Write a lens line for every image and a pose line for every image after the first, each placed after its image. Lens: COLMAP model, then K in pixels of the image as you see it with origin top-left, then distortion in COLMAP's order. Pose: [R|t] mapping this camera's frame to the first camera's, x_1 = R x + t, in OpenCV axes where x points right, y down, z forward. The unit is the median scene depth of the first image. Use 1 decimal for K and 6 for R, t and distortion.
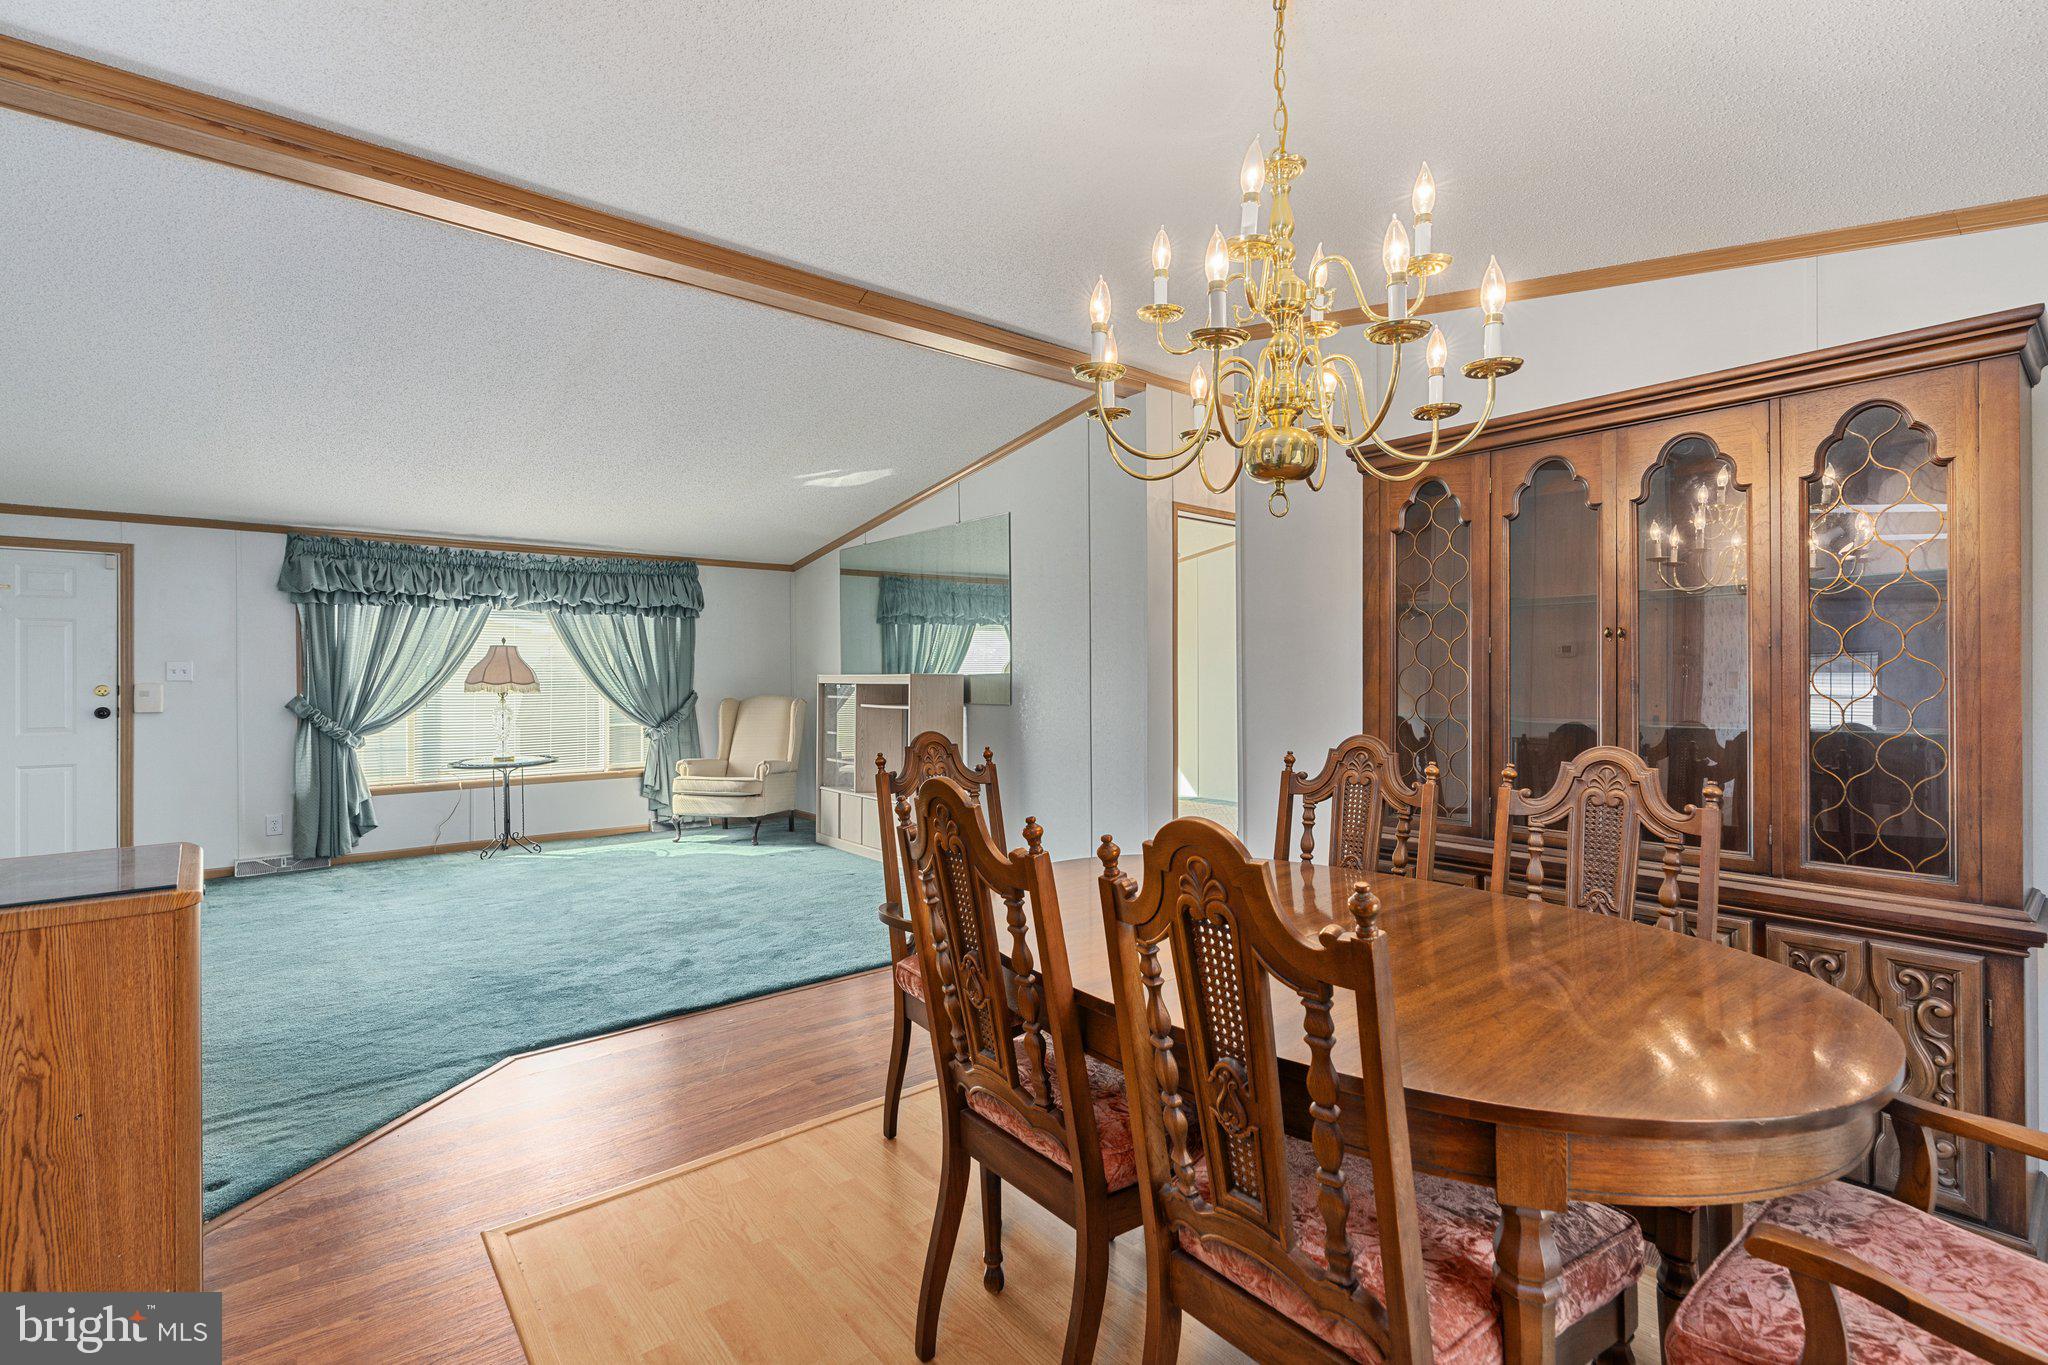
lens RADIAL K [[931.1, 0, 1029.6], [0, 931.1, 674.5], [0, 0, 1]] dist [0.000406, 0.000267]
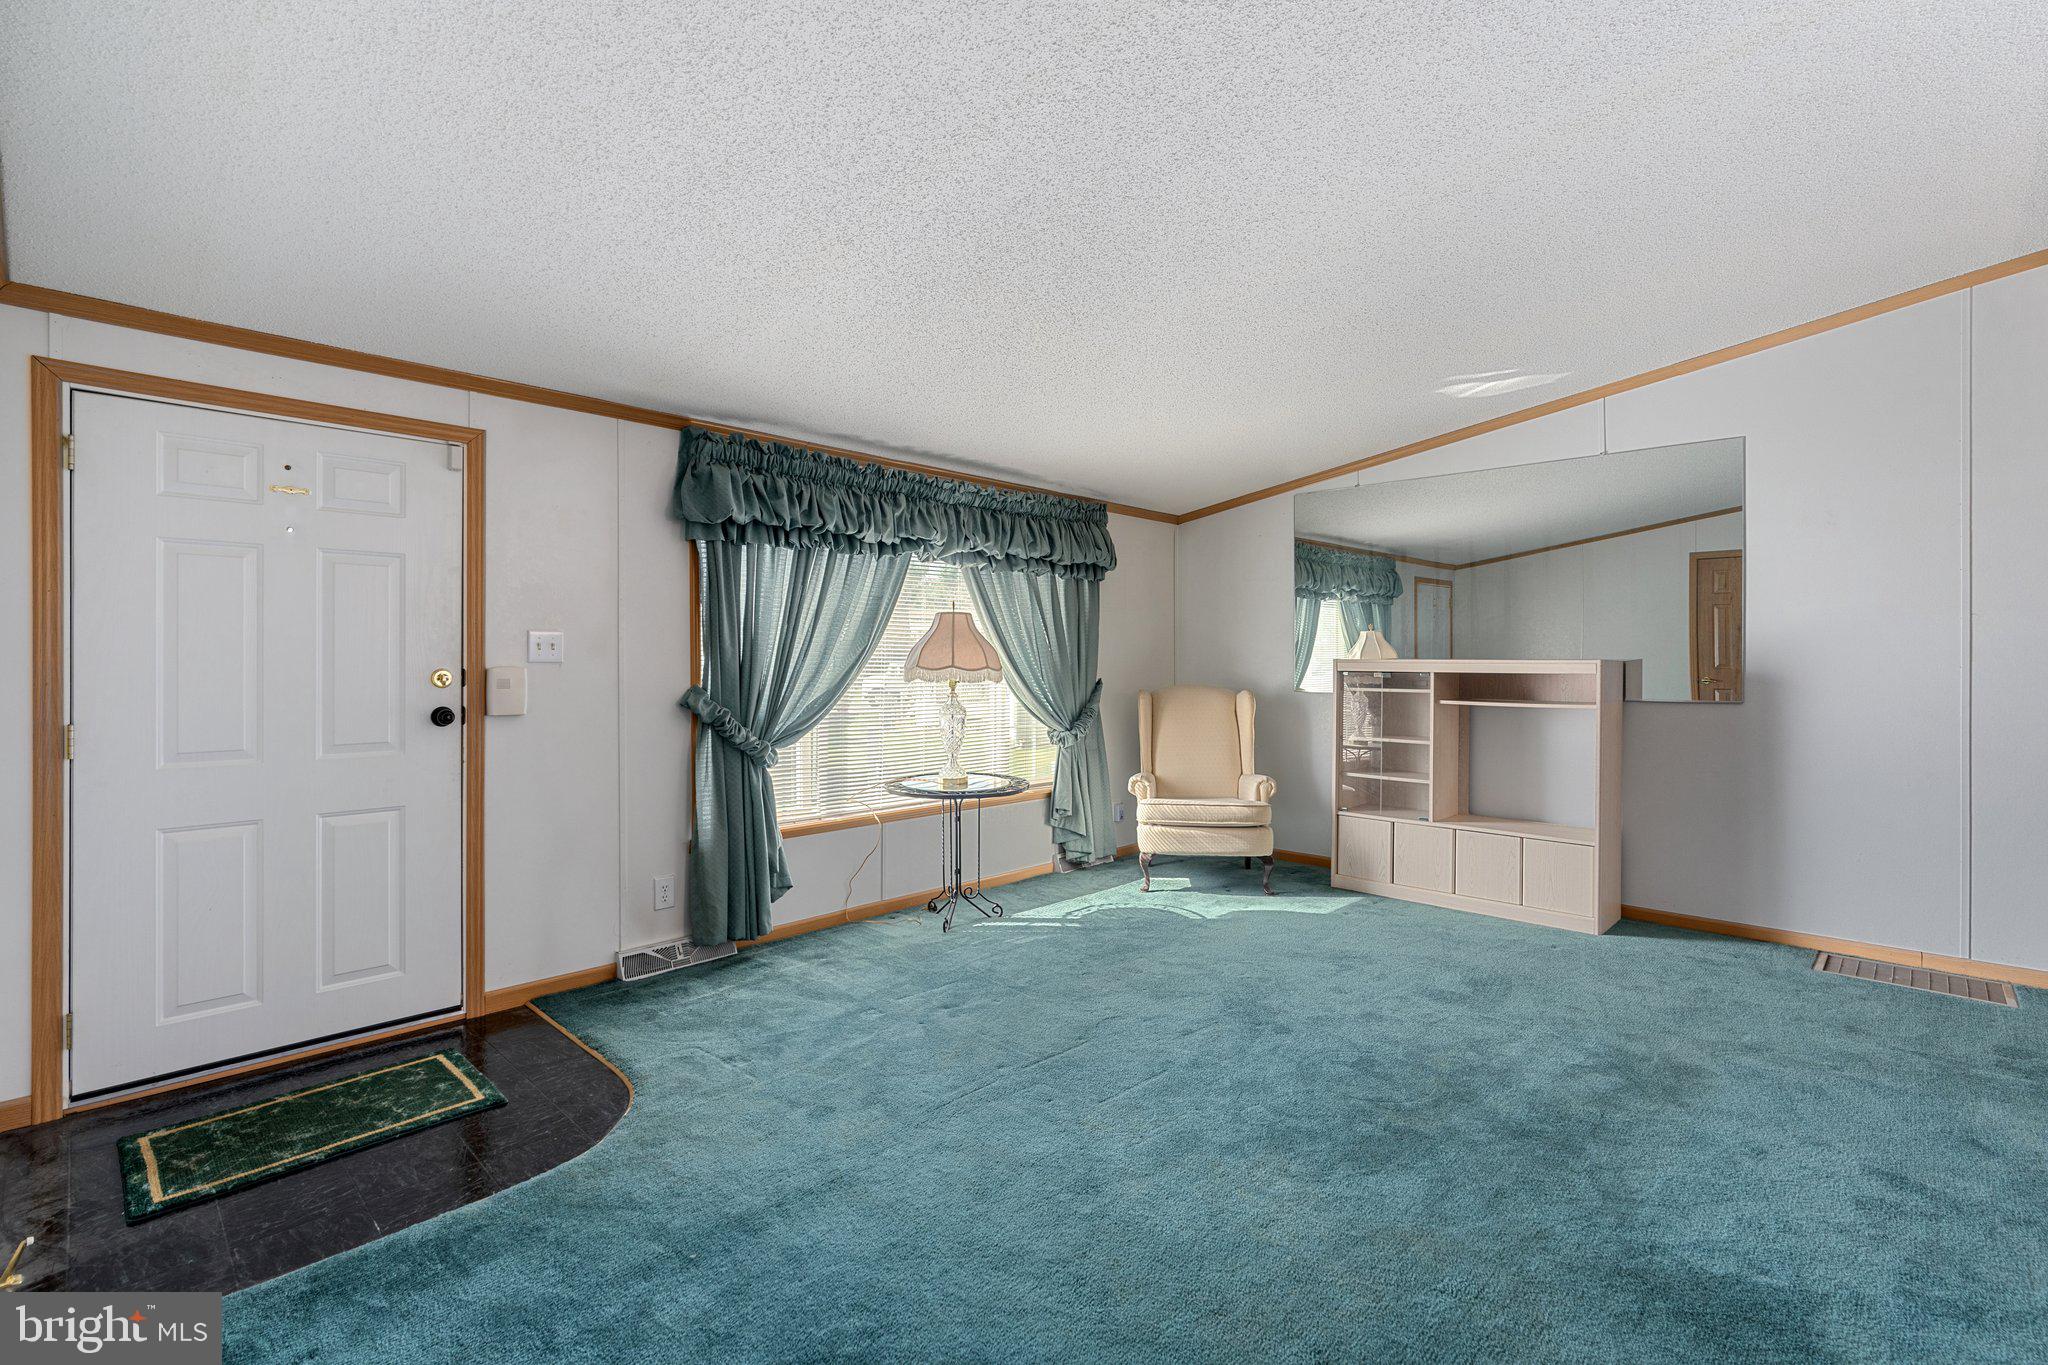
lens RADIAL K [[928.0, 0, 1023.6], [0, 928.0, 672.2], [0, 0, 1]] dist [-0.005498, -0.000018]
pose [[0.993302, 0.005555, 0.115410, -0.597058], [-0.006985, 0.999904, 0.011985, 0.003358], [-0.115332, -0.012711, 0.993246, 0.325737]]
